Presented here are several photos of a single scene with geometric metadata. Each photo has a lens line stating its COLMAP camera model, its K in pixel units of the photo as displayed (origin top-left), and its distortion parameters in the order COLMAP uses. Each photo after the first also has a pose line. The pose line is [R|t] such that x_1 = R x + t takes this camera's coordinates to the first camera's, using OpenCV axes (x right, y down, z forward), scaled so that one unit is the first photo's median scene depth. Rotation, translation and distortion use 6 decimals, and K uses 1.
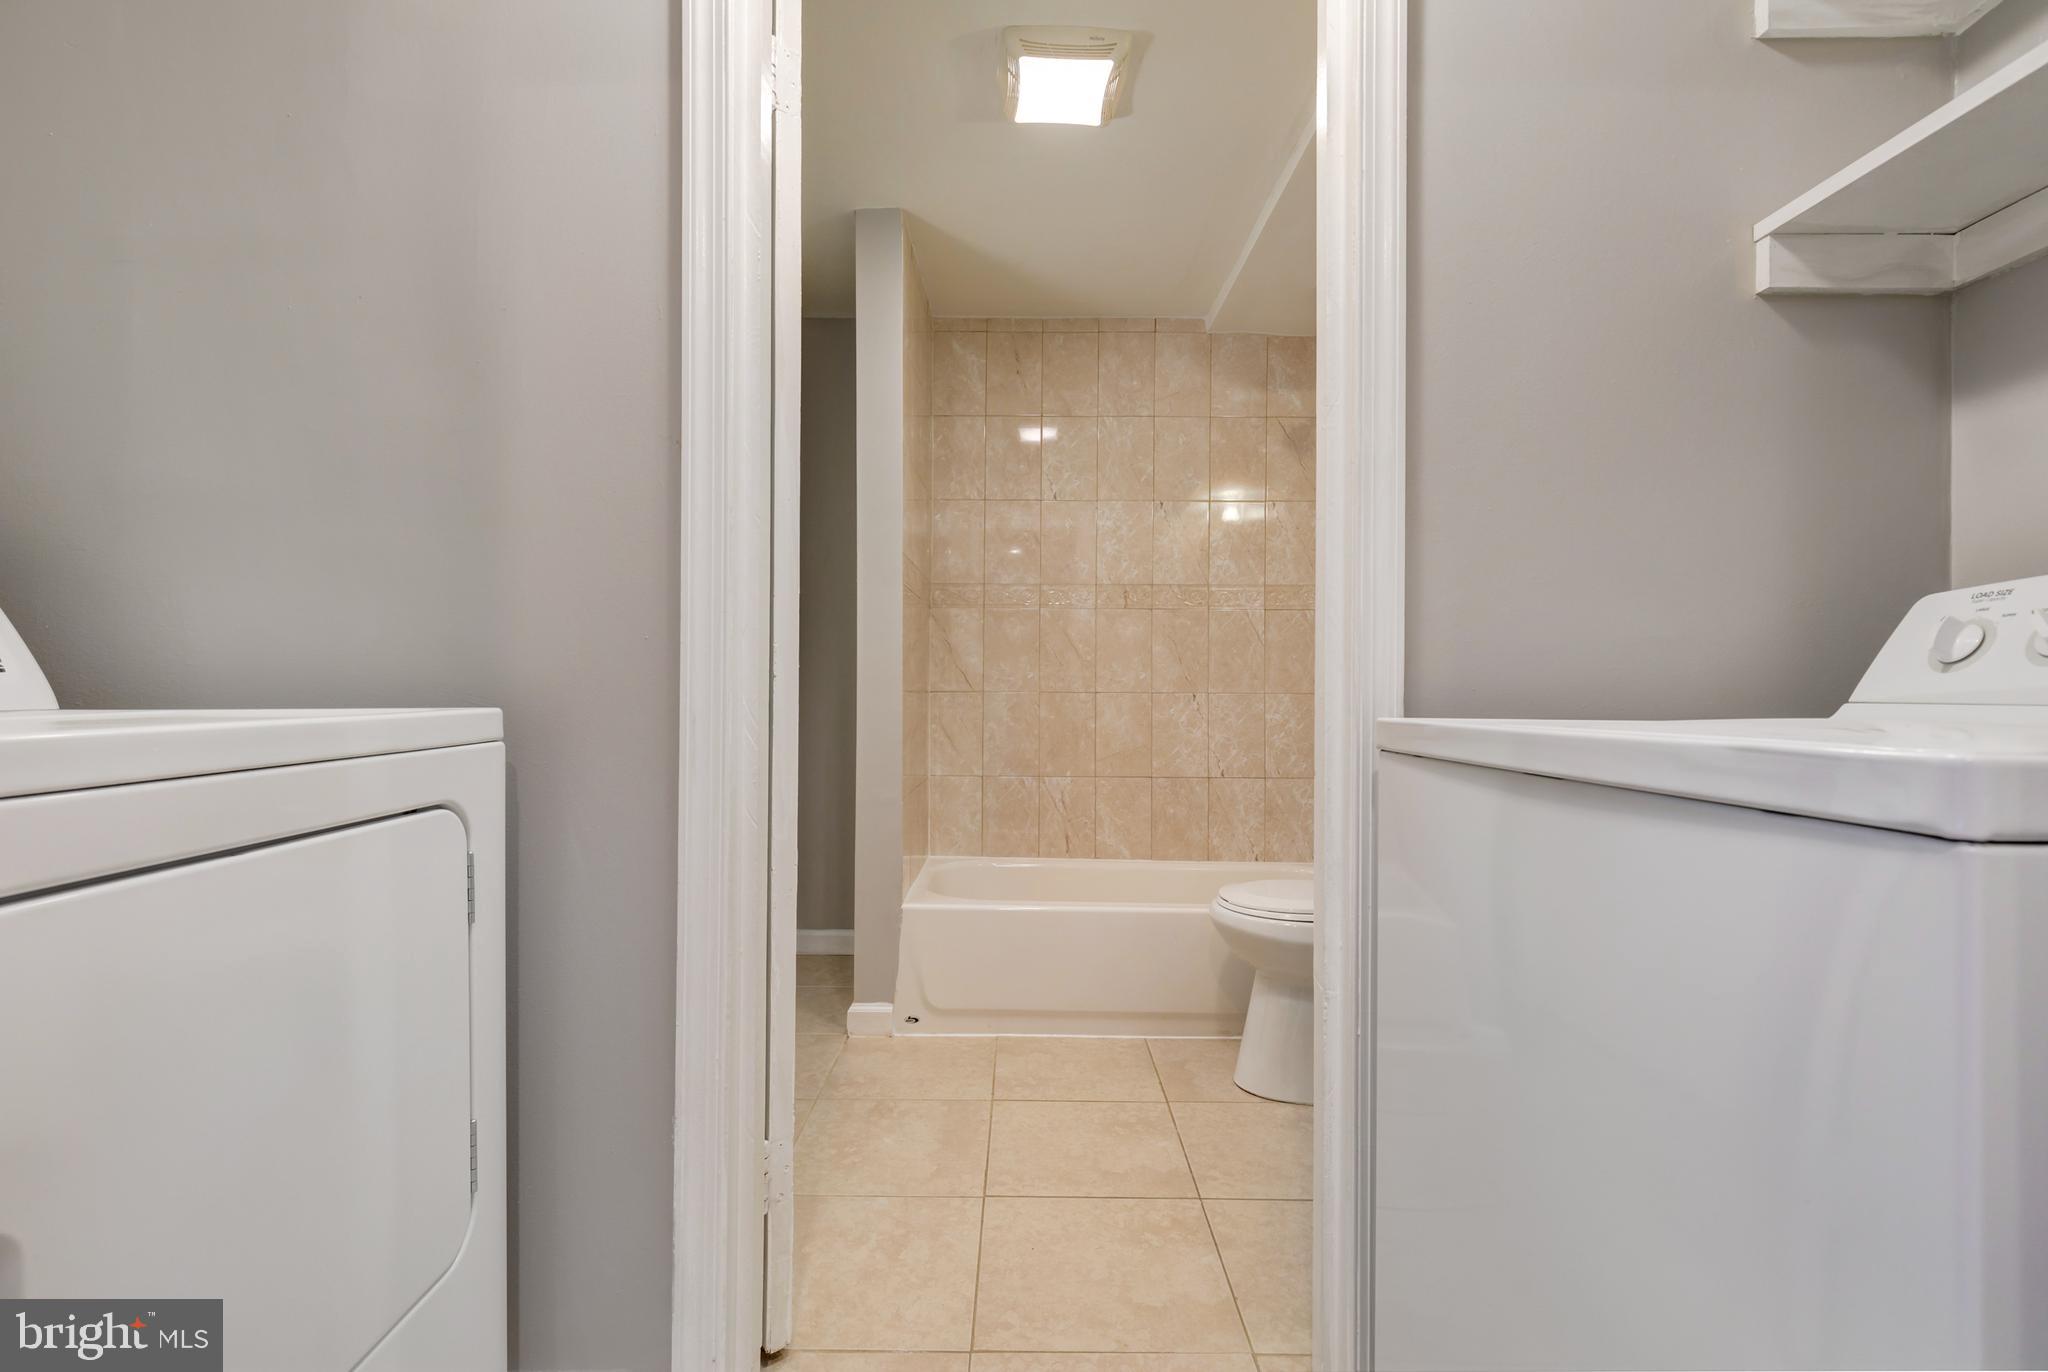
lens RADIAL K [[924.2, 0, 1022.2], [0, 924.2, 687.5], [0, 0, 1]] dist [0.008688, -0.001854]
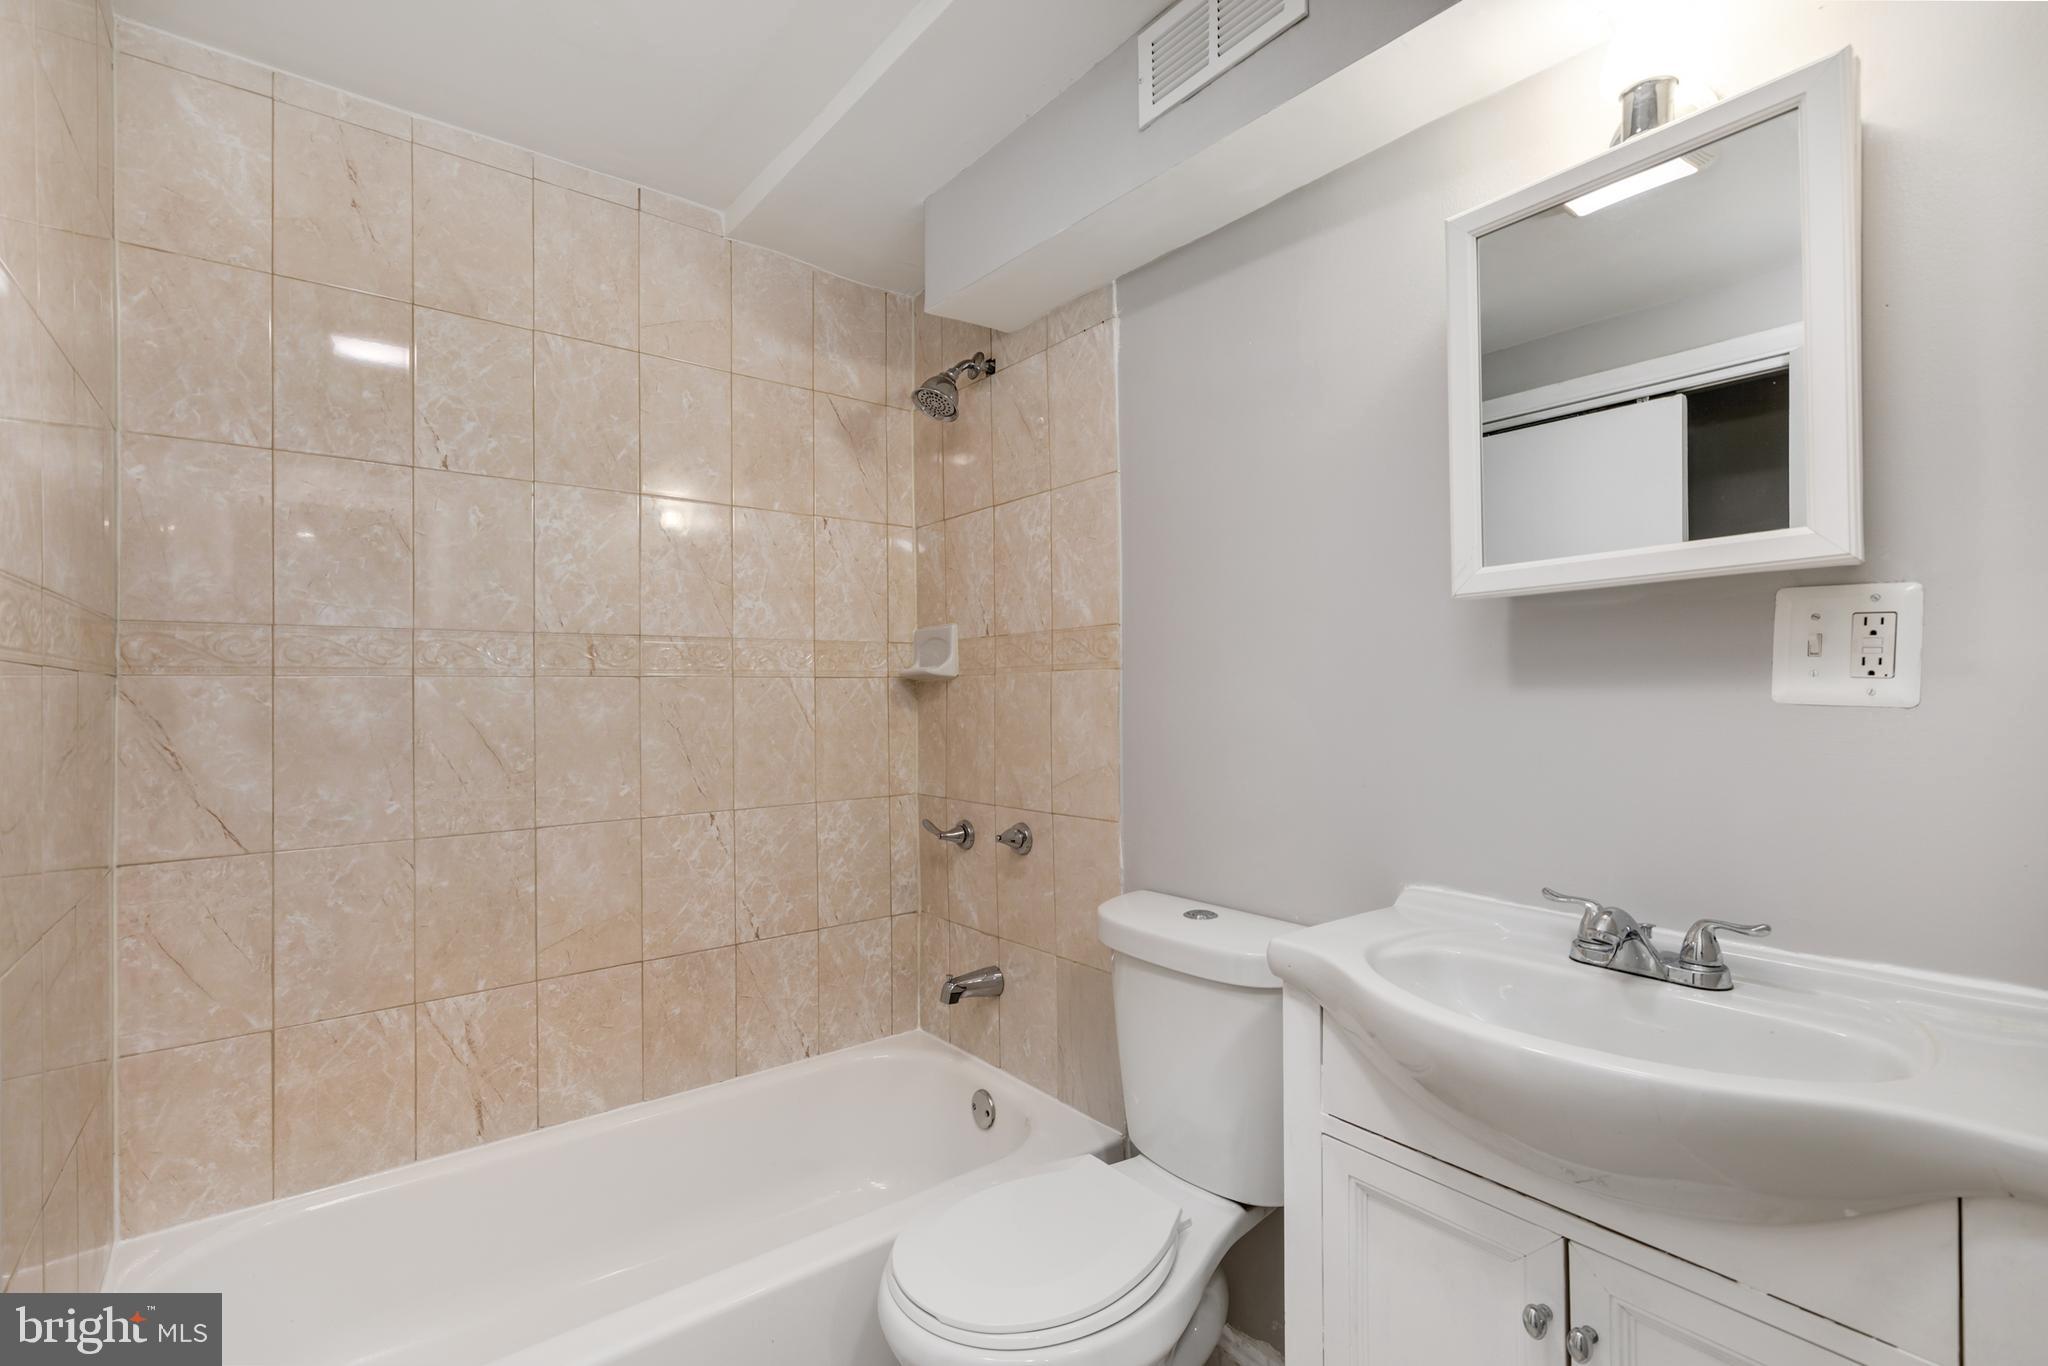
lens RADIAL K [[924.2, 0, 1023.1], [0, 924.2, 690.2], [0, 0, 1]] dist [0.008688, -0.001854]
pose [[0.788877, -0.009151, 0.614483, -0.030442], [0.009179, 0.999953, 0.003107, -0.076096], [-0.614483, 0.003189, 0.788924, 0.381638]]
